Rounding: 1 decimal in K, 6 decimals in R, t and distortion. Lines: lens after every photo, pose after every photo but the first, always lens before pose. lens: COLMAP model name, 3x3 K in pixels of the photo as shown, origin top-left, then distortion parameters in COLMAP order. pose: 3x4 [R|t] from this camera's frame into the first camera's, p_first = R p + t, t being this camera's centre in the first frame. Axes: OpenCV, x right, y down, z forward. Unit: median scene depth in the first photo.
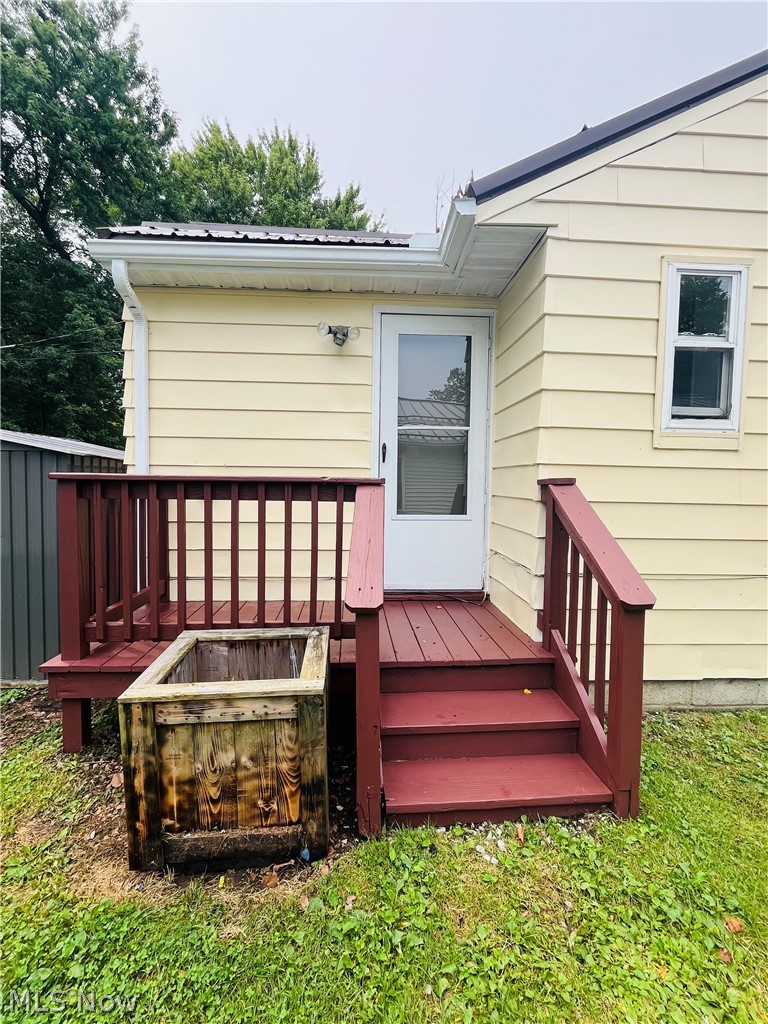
lens RADIAL K [[463.1, 0, 384.5], [0, 463.1, 508.8], [0, 0, 1]] dist [-0.000121, -0.002208]
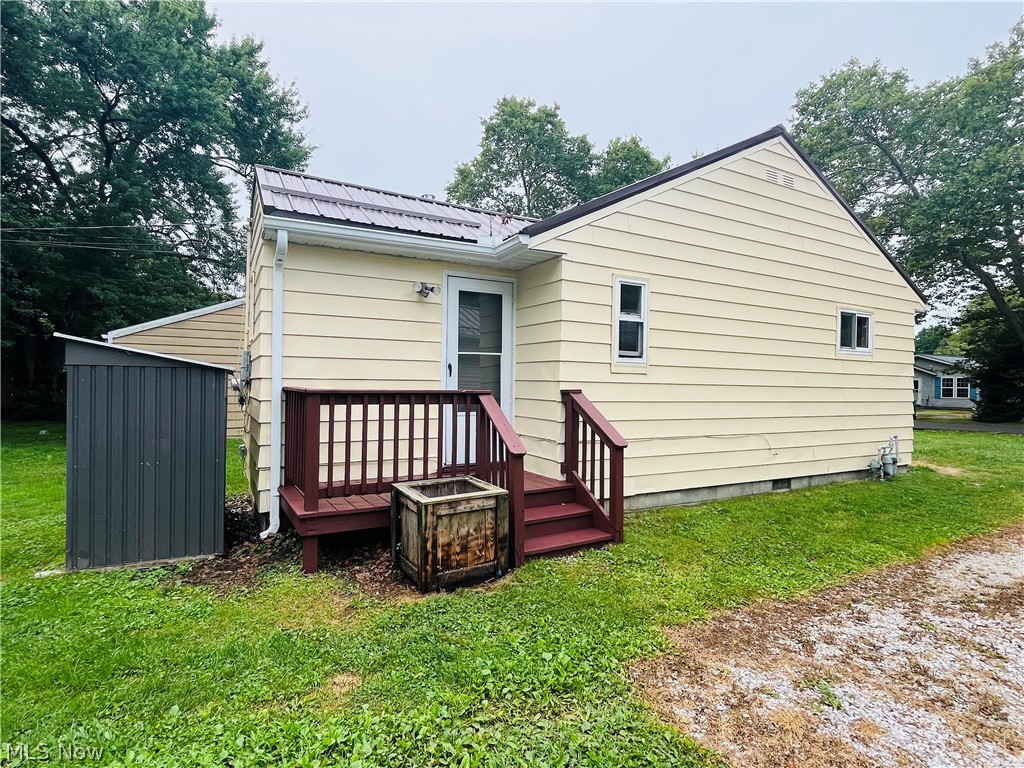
lens RADIAL K [[538.7, 0, 511.9], [0, 538.7, 385.2], [0, 0, 1]] dist [-0.004719, 0.001303]
pose [[0.897168, -0.004759, 0.441664, -0.918269], [0.024222, 0.998967, -0.038439, -0.005130], [-0.441025, 0.045184, 0.896357, -0.960038]]
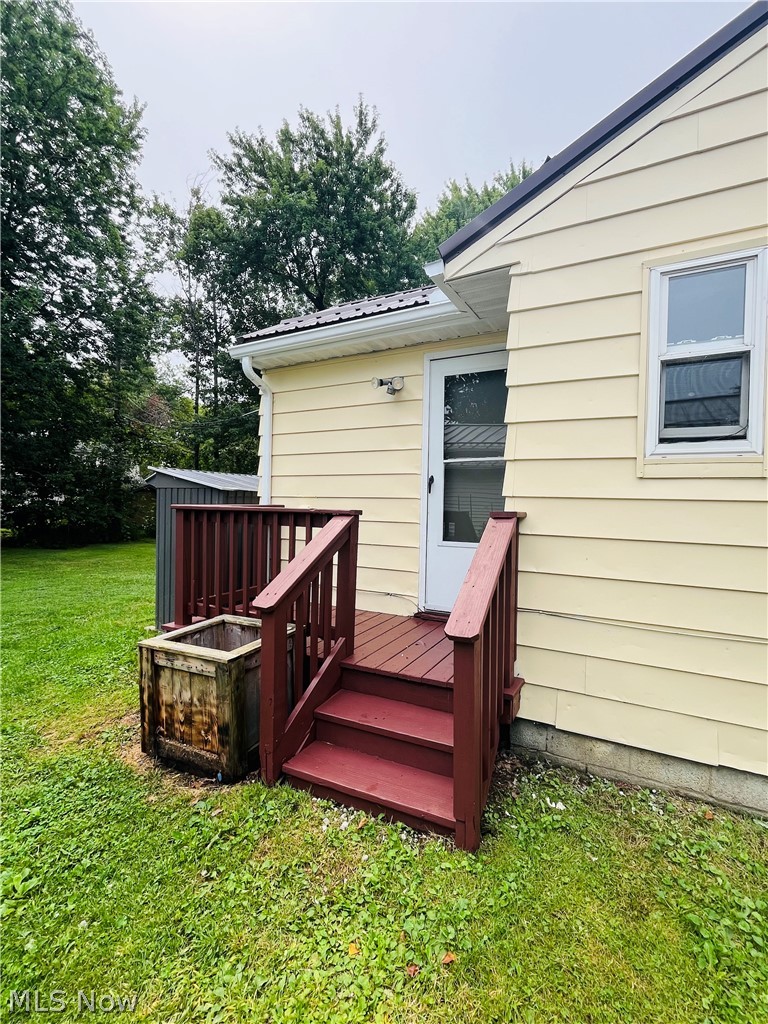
lens RADIAL K [[463.1, 0, 384.3], [0, 463.1, 508.7], [0, 0, 1]] dist [-0.000121, -0.002208]
pose [[0.855047, 0.008469, -0.518482, 0.761385], [-0.032773, 0.998750, -0.037734, -0.028781], [0.517514, 0.049257, 0.854256, 0.006755]]
